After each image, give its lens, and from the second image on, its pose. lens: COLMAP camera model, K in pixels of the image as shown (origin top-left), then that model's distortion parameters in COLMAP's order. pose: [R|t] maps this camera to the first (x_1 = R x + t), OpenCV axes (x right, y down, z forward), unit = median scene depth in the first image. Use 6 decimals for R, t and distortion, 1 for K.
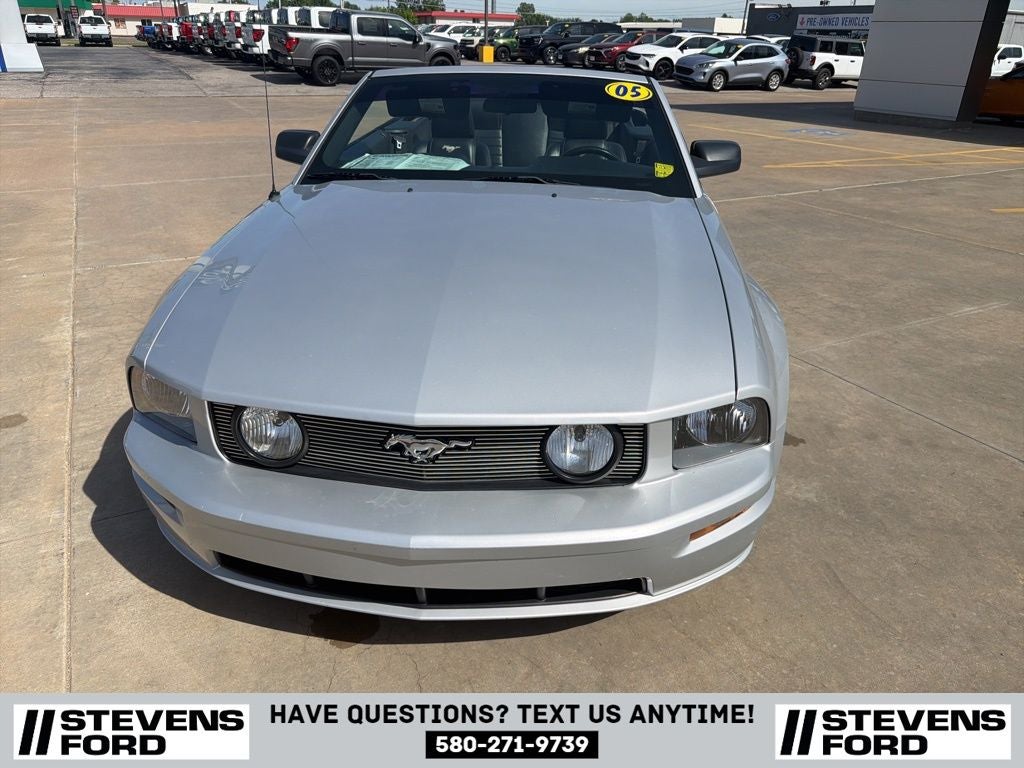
lens RADIAL K [[721.2, 0, 512.1], [0, 721.2, 381.5], [0, 0, 1]] dist [0.012322, -0.020438]
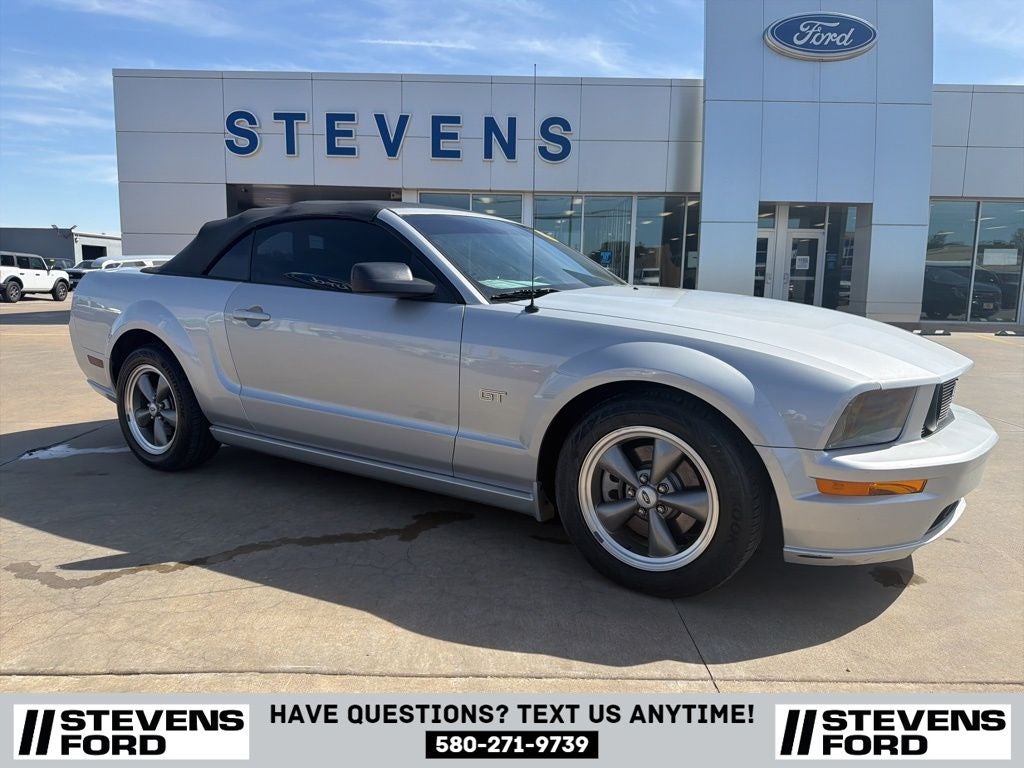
lens RADIAL K [[721.2, 0, 514.8], [0, 721.2, 380.9], [0, 0, 1]] dist [0.012322, -0.020438]
pose [[0.472248, -0.137982, 0.870599, -0.823585], [0.373826, 0.925804, -0.056047, -0.083134], [-0.798271, 0.351920, 0.488790, 0.406684]]
